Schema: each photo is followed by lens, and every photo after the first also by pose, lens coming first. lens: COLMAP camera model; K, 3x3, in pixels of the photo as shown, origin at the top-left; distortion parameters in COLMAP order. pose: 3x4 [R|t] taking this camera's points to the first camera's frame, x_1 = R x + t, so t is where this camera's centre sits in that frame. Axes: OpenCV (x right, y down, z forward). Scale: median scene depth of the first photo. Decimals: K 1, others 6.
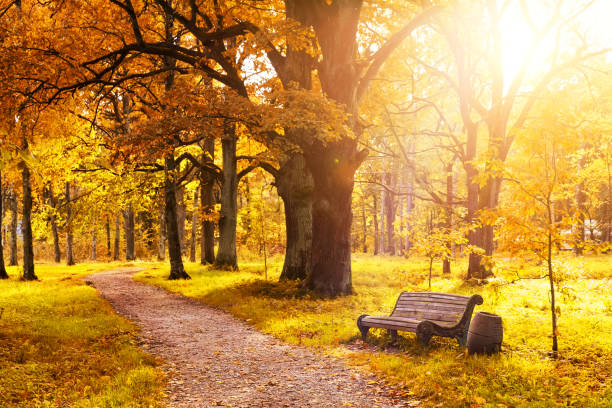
lens RADIAL K [[1131.9, 0, 303.6], [0, 1131.9, 204.6], [0, 0, 1]] dist [0.176175, 0.000000]
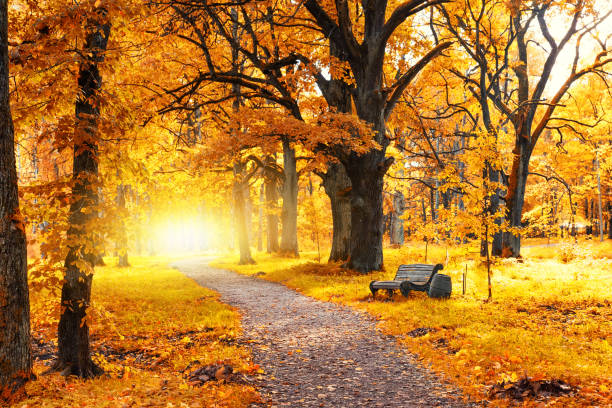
lens RADIAL K [[1131.9, 0, 308.3], [0, 1131.9, 201.1], [0, 0, 1]] dist [0.176175, 0.000000]
pose [[0.998311, -0.018775, -0.054970, 0.024937], [0.019075, 0.999806, 0.004931, -0.006663], [0.054867, -0.005971, 0.998476, -0.221390]]
